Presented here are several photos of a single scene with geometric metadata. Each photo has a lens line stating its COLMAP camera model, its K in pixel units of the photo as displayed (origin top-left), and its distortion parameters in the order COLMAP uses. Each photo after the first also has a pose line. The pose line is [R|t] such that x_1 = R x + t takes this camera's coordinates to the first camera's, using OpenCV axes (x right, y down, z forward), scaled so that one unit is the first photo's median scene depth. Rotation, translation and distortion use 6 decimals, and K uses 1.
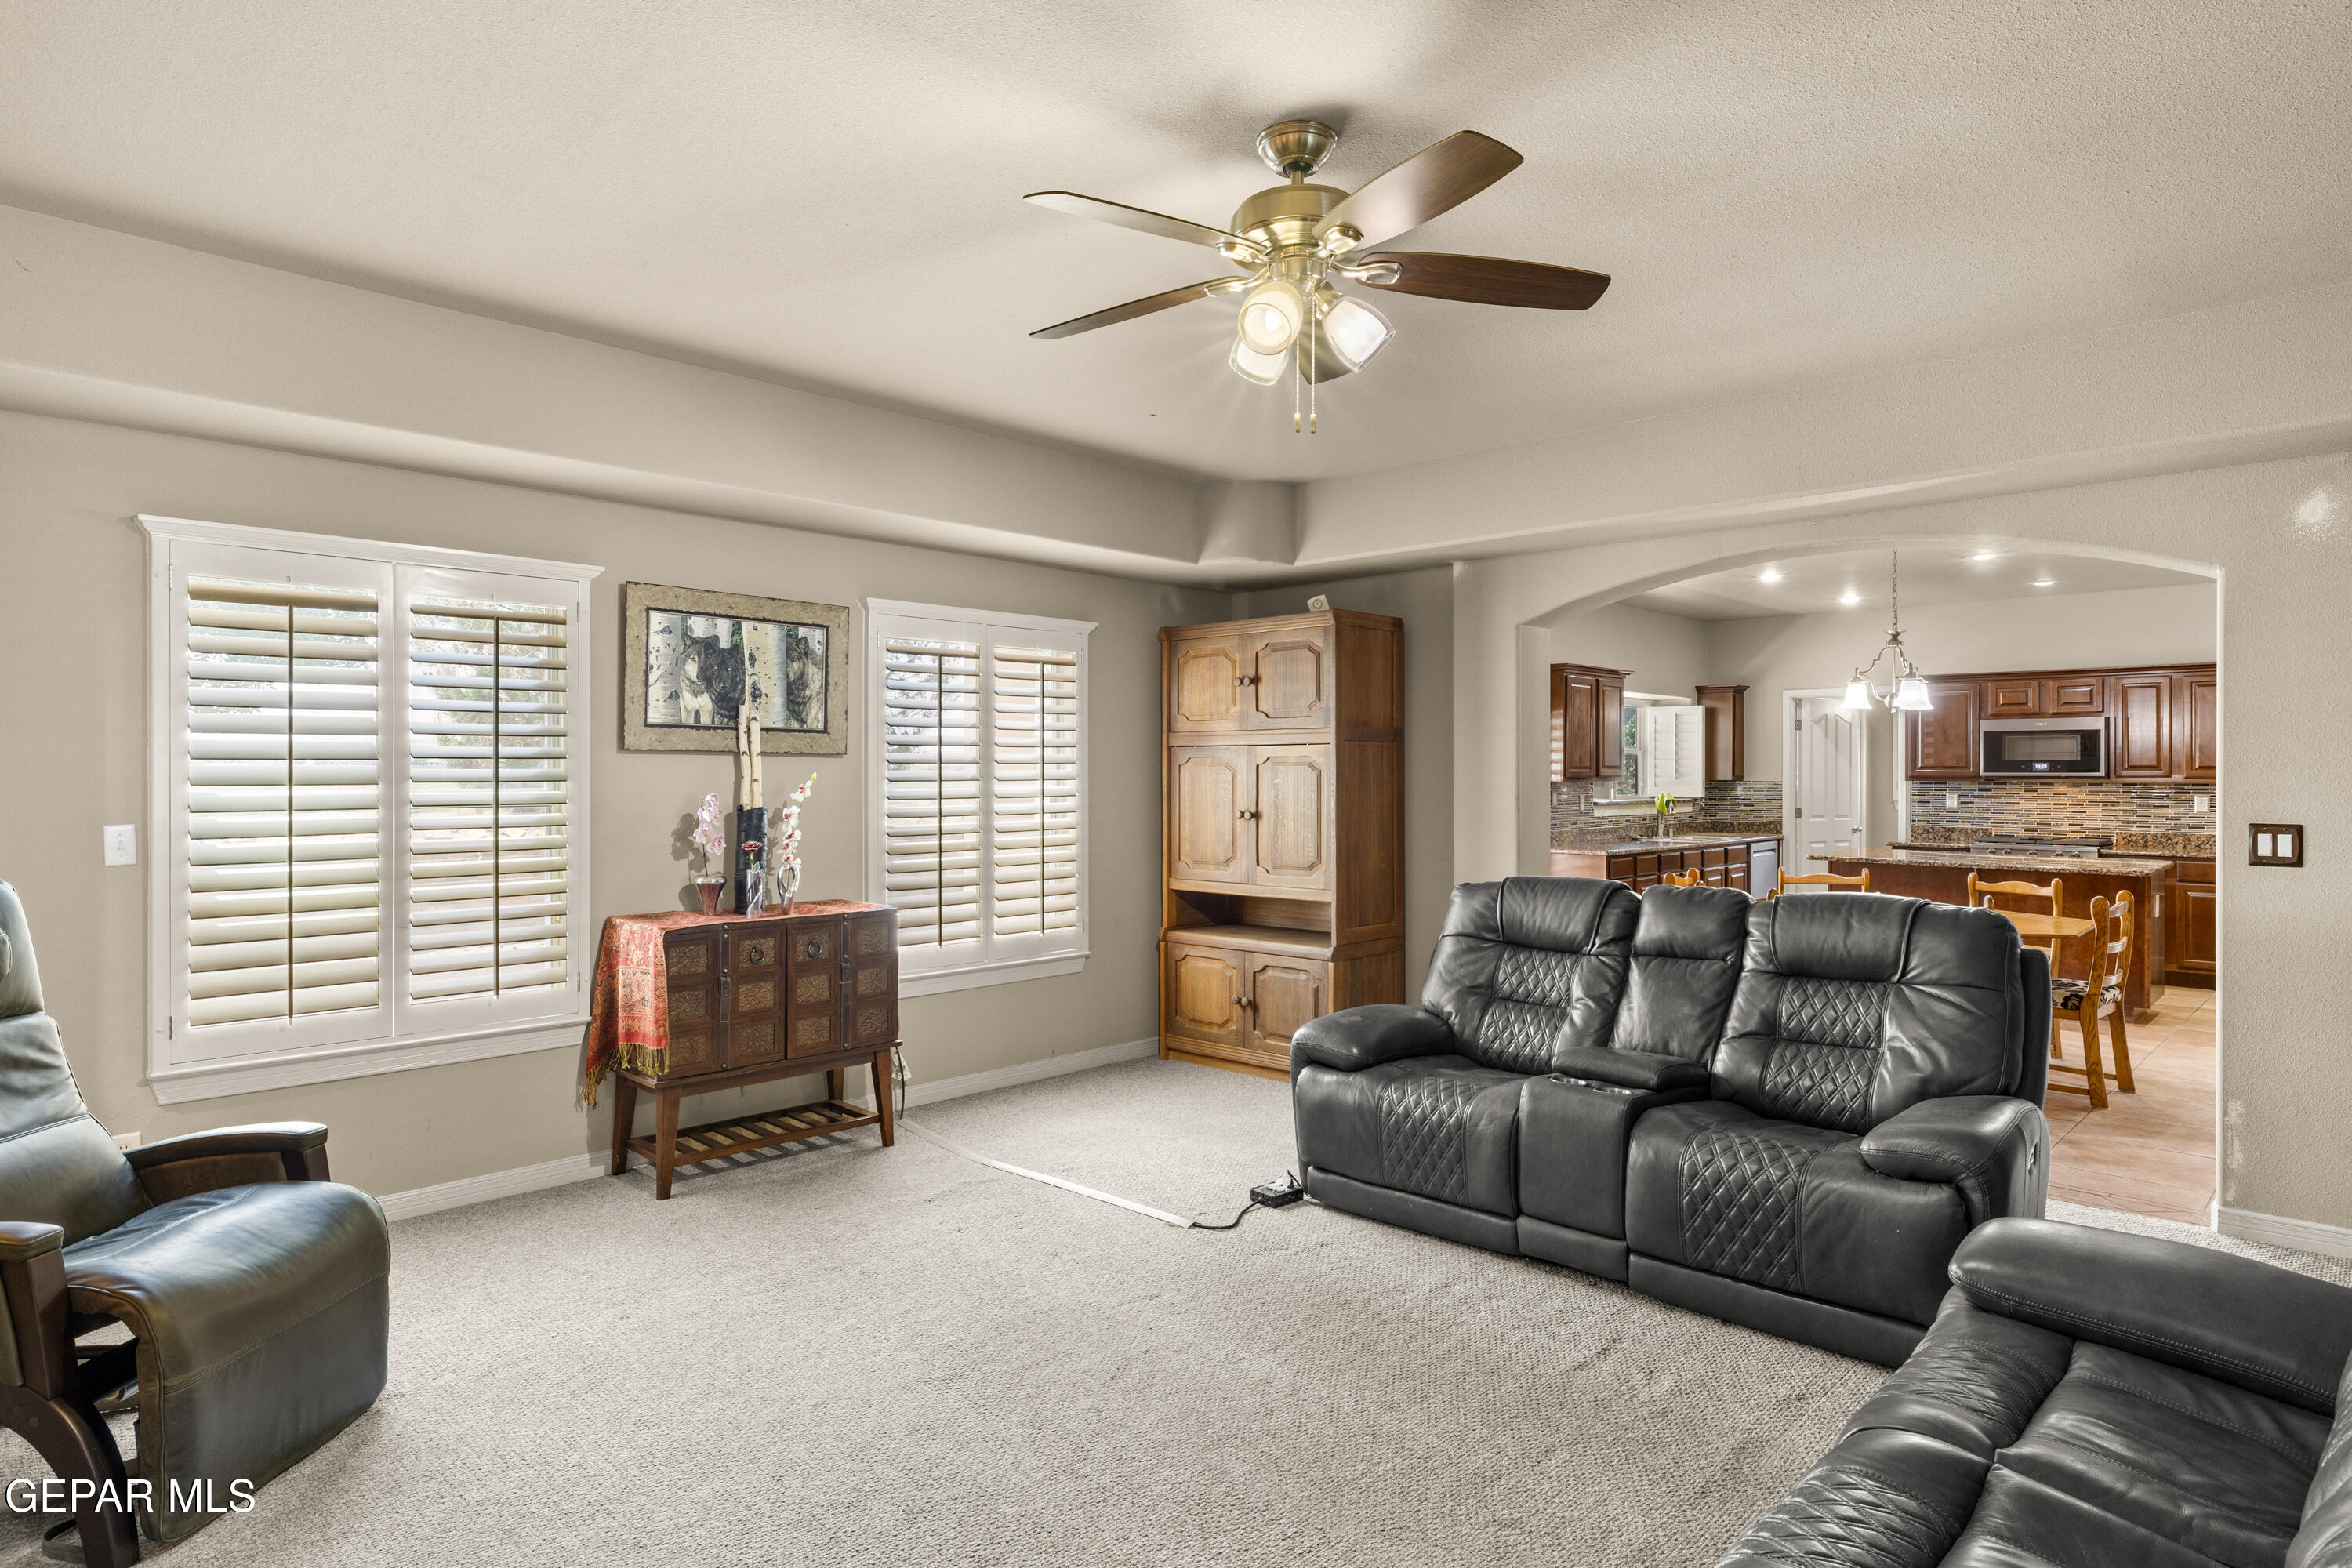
lens RADIAL K [[1312.3, 0, 1171.2], [0, 1312.3, 770.6], [0, 0, 1]] dist [0.002004, -0.000416]
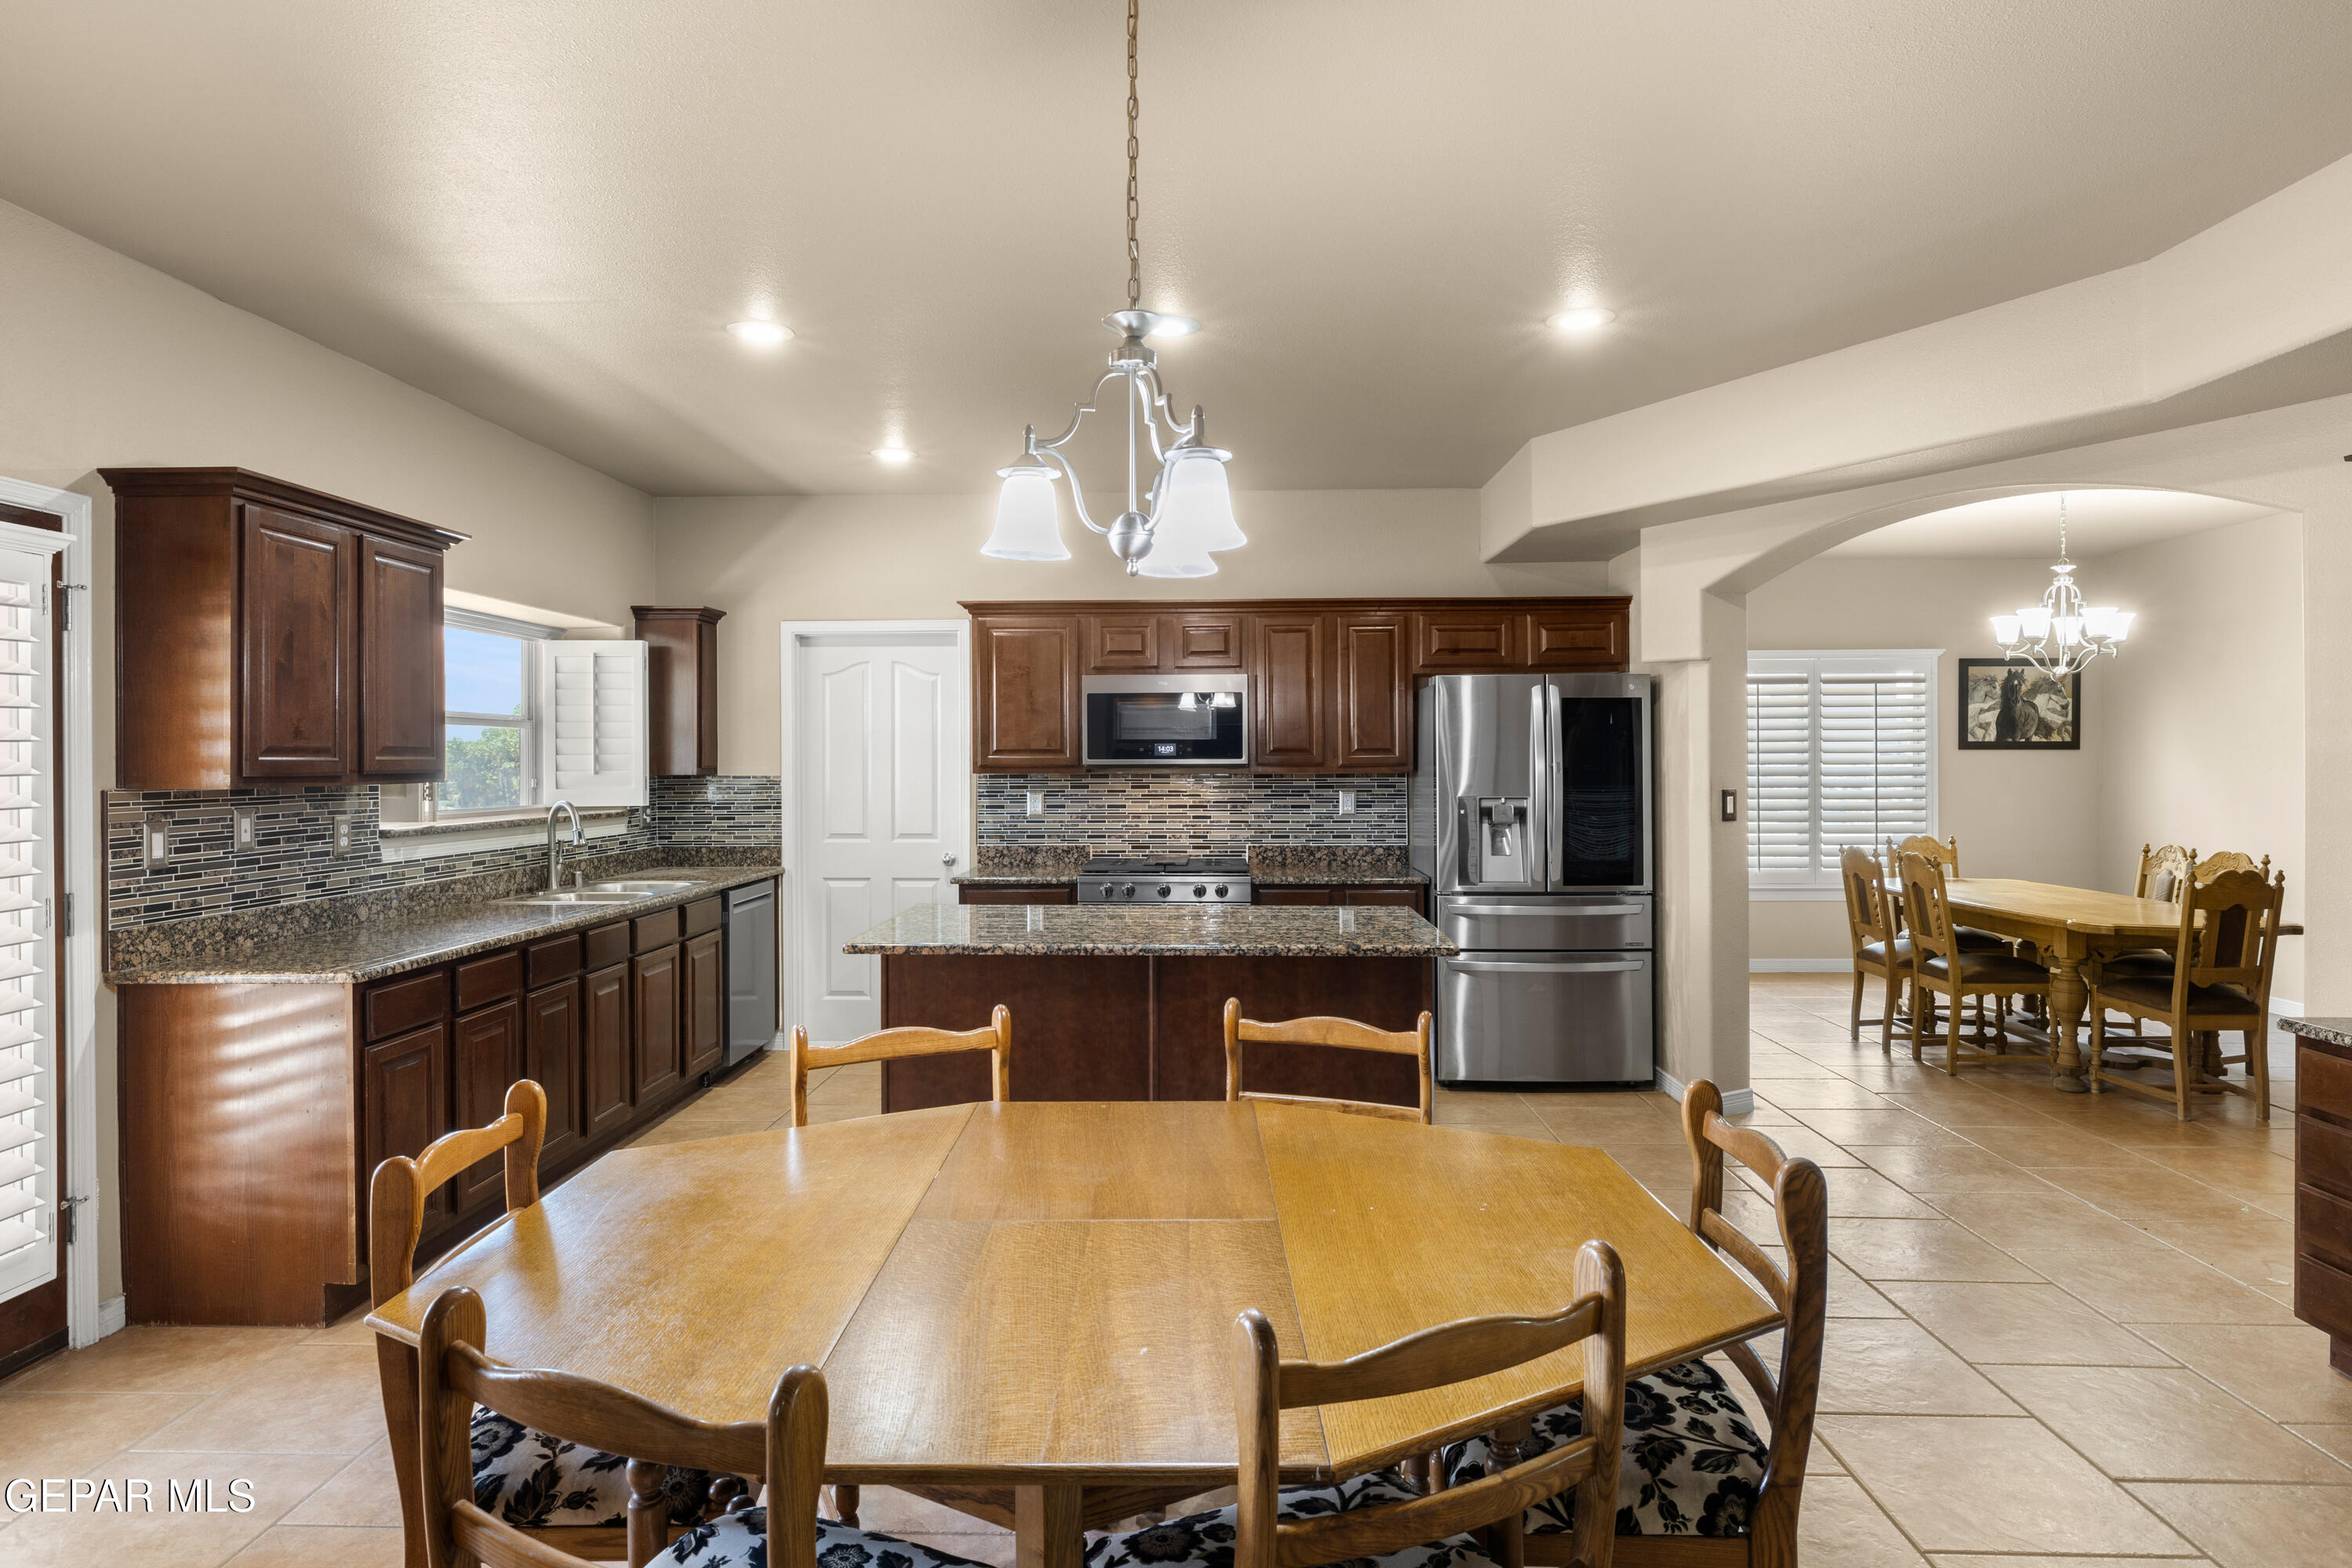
lens RADIAL K [[1312.3, 0, 1171.2], [0, 1312.3, 770.6], [0, 0, 1]] dist [0.002004, -0.000416]
pose [[0.742655, -0.010436, 0.669592, 0.223315], [0.004995, 0.999937, 0.010045, 0.000815], [-0.669655, -0.004115, 0.742661, 0.494098]]
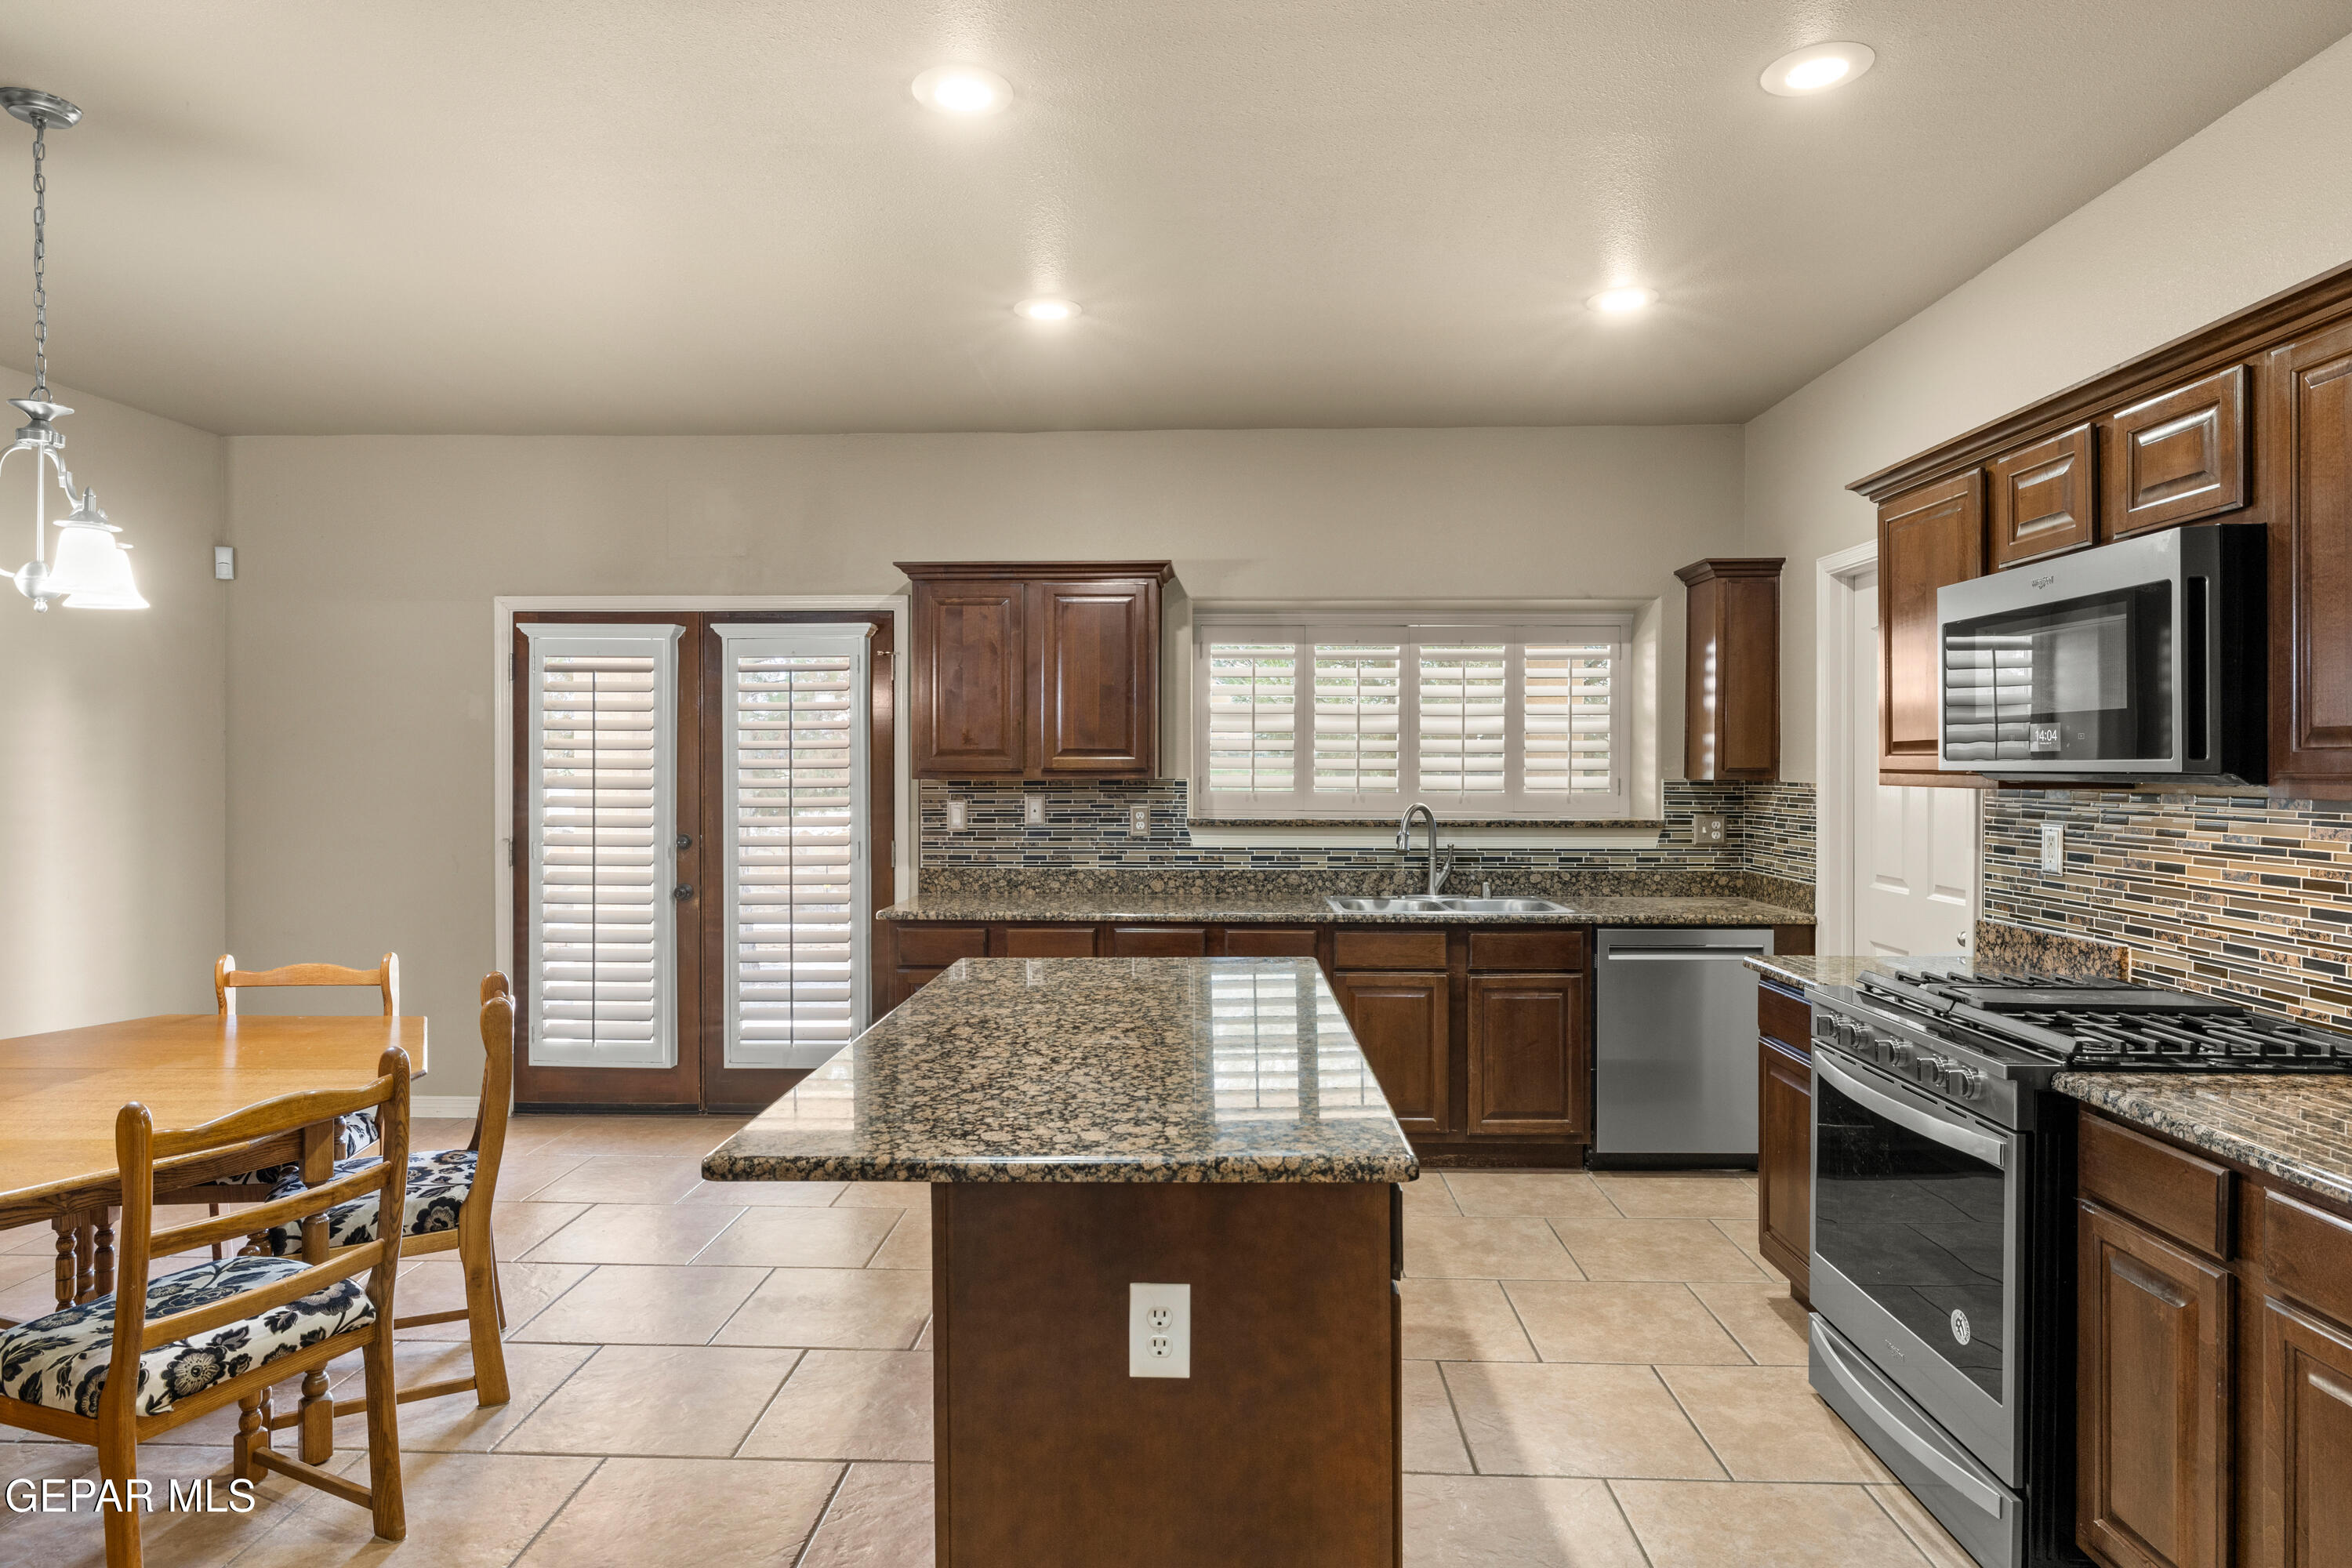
lens RADIAL K [[1309.7, 0, 1199.7], [0, 1309.7, 775.4], [0, 0, 1]] dist [0.001925, 0.000079]
pose [[0.679322, 0.005328, -0.733821, 0.699268], [-0.000359, 0.999976, 0.006929, 0.002925], [0.733841, -0.004443, 0.679307, 0.646063]]
